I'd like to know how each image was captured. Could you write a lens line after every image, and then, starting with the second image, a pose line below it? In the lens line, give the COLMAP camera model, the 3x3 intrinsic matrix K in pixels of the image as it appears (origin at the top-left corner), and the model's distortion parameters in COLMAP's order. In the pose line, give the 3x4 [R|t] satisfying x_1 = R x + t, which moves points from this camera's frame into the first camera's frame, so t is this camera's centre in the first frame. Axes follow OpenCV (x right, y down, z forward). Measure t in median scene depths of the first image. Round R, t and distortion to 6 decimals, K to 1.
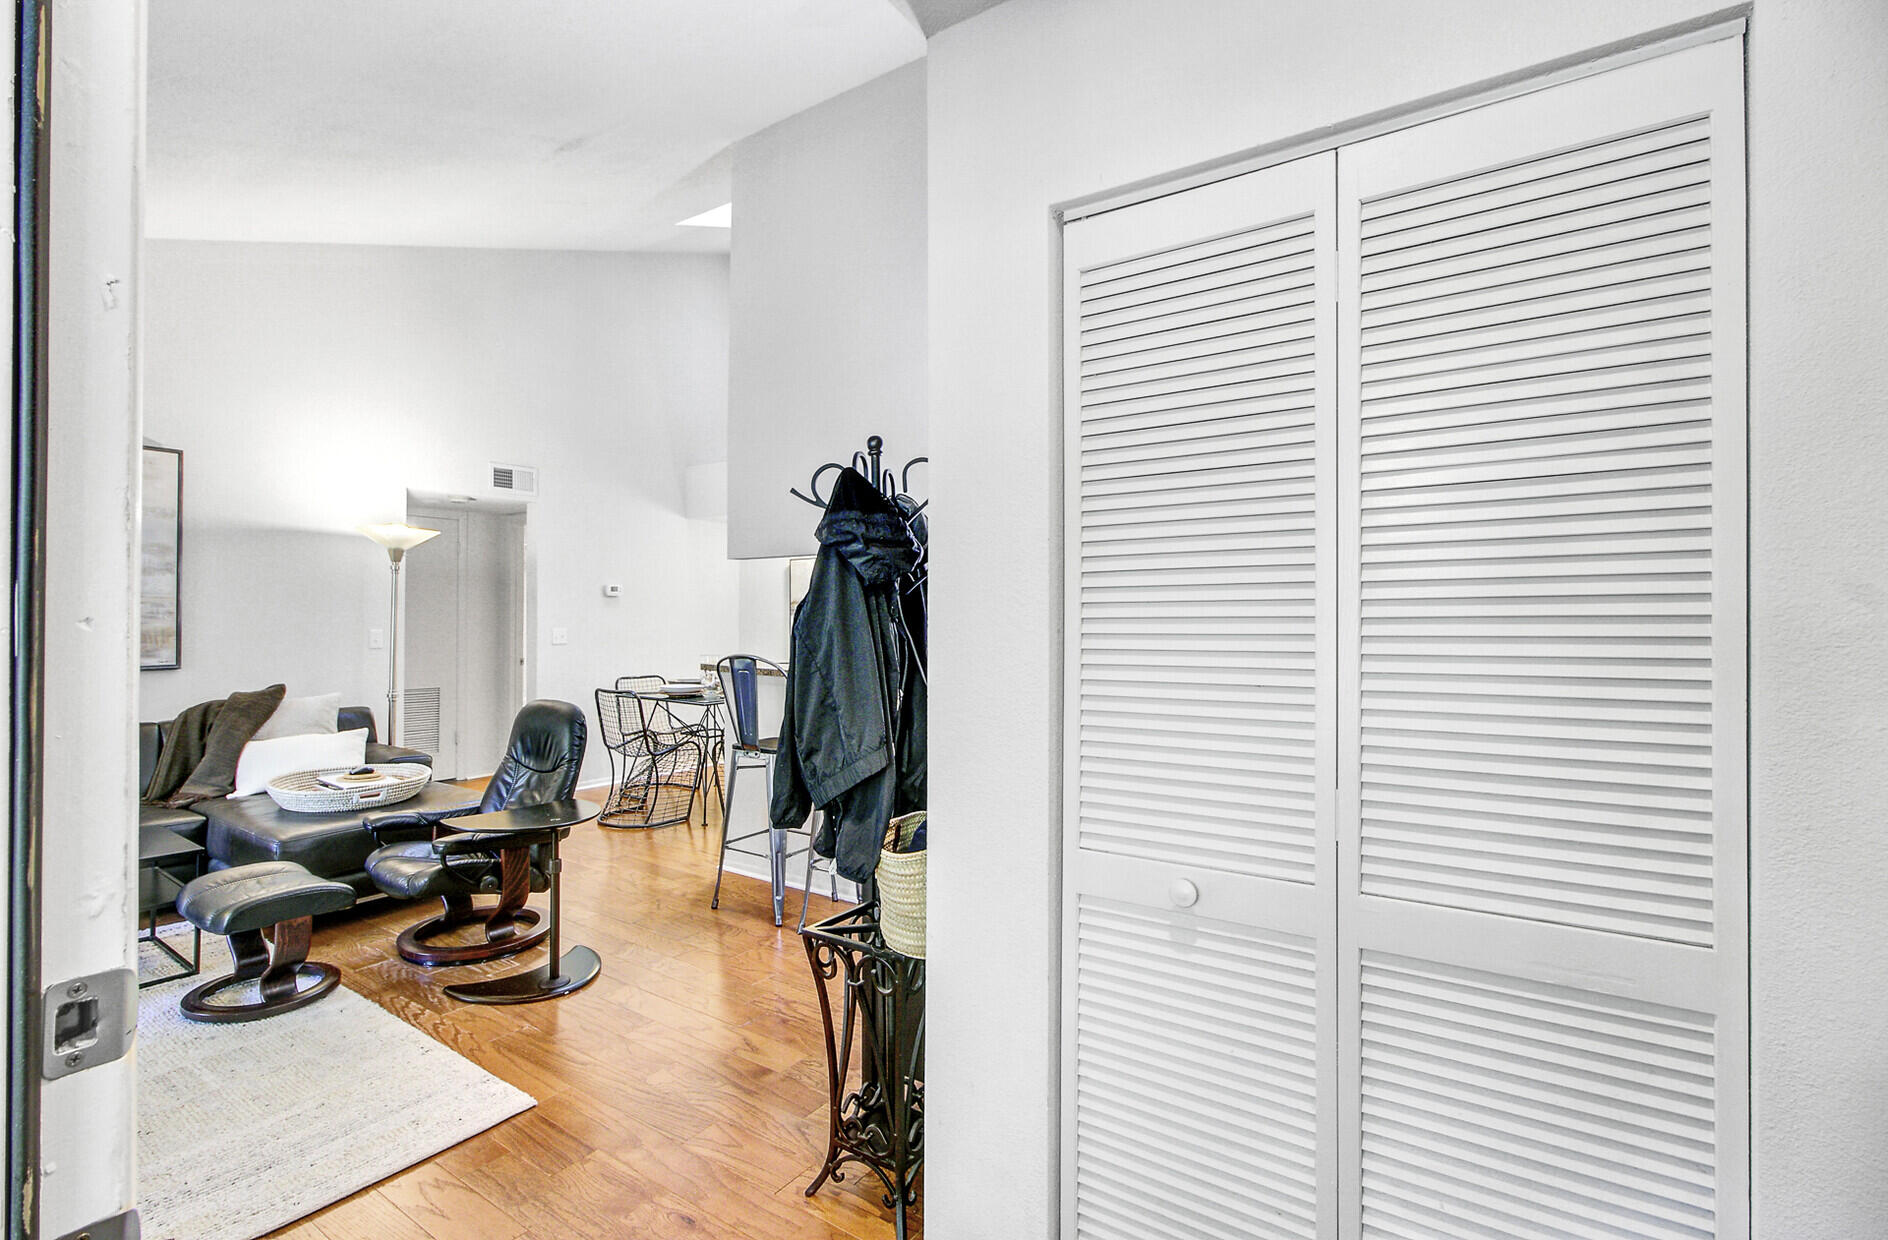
lens RADIAL K [[865.1, 0, 922.4], [0, 865.1, 607.2], [0, 0, 1]] dist [0.010753, -0.000179]
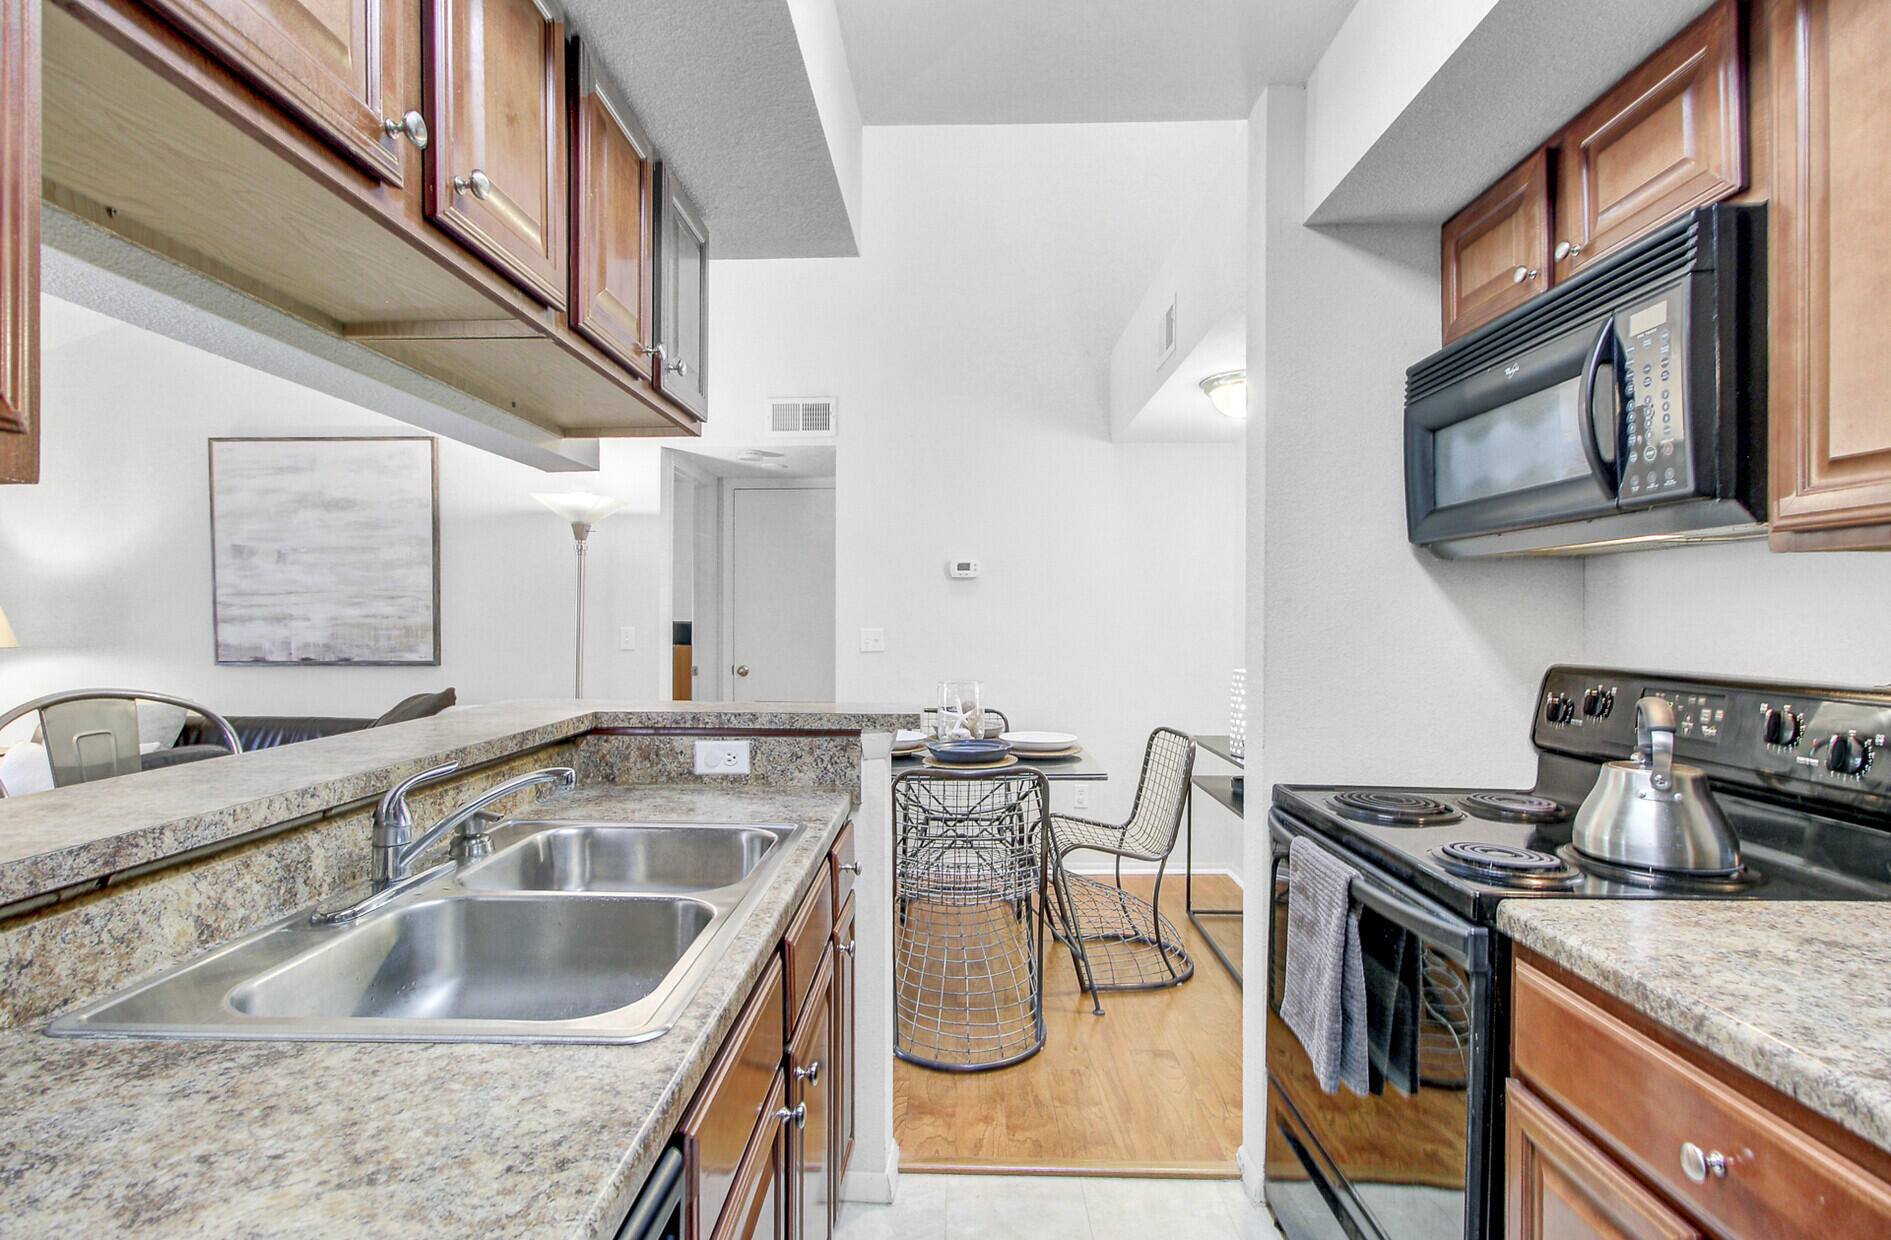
lens RADIAL K [[886.9, 0, 938.8], [0, 886.9, 615.2], [0, 0, 1]] dist [0.002257, 0.000649]
pose [[0.541089, -0.005645, -0.840947, 0.287784], [0.009448, 0.999955, -0.000633, 0.023238], [0.840913, -0.007603, 0.541118, 1.007700]]
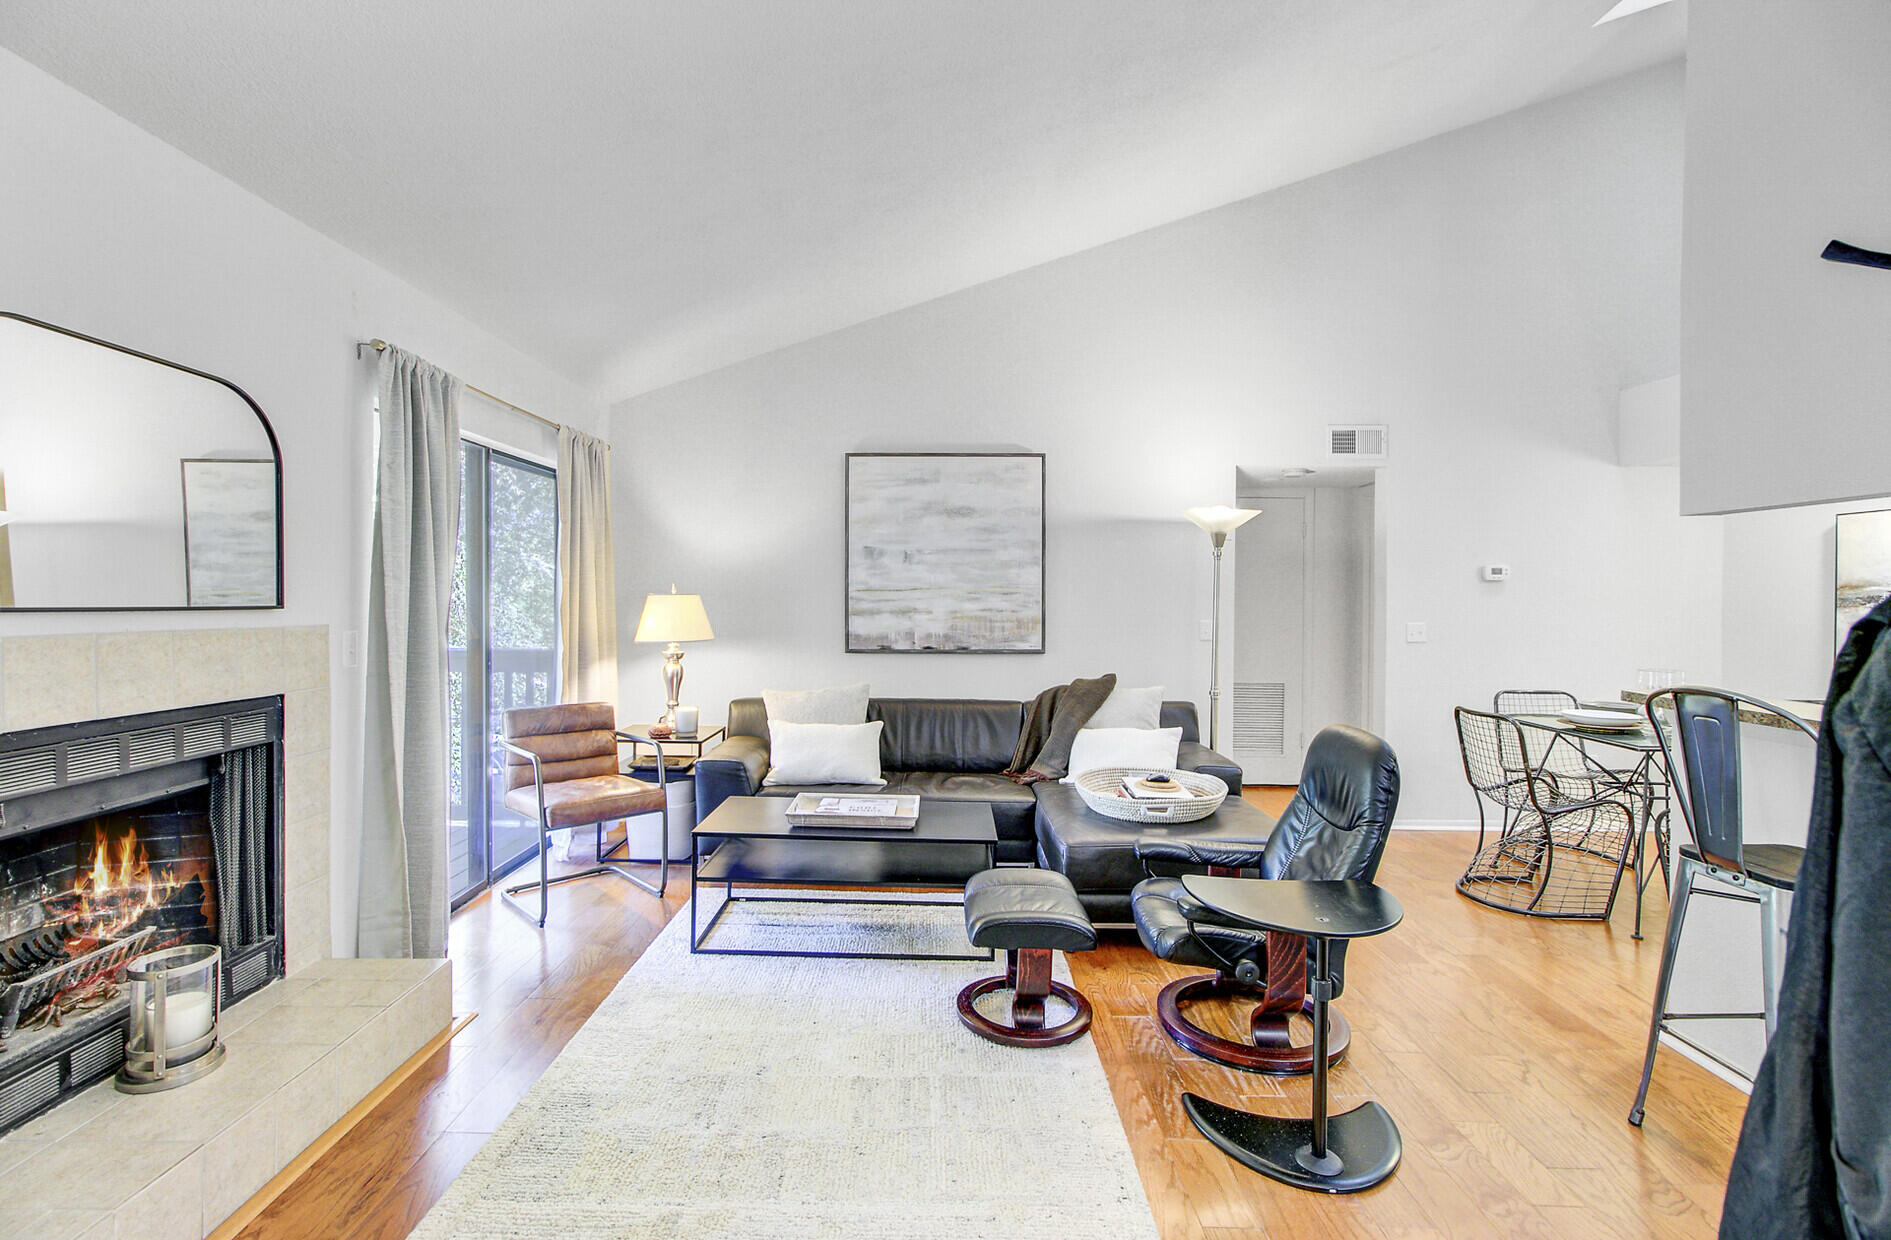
lens RADIAL K [[872.1, 0, 931.9], [0, 872.1, 610.4], [0, 0, 1]] dist [-0.028373, 0.026245]
pose [[0.575379, 0.011600, -0.817804, -0.040378], [0.003214, 0.999860, 0.016443, -0.001919], [0.817880, -0.012089, 0.575261, 0.273670]]
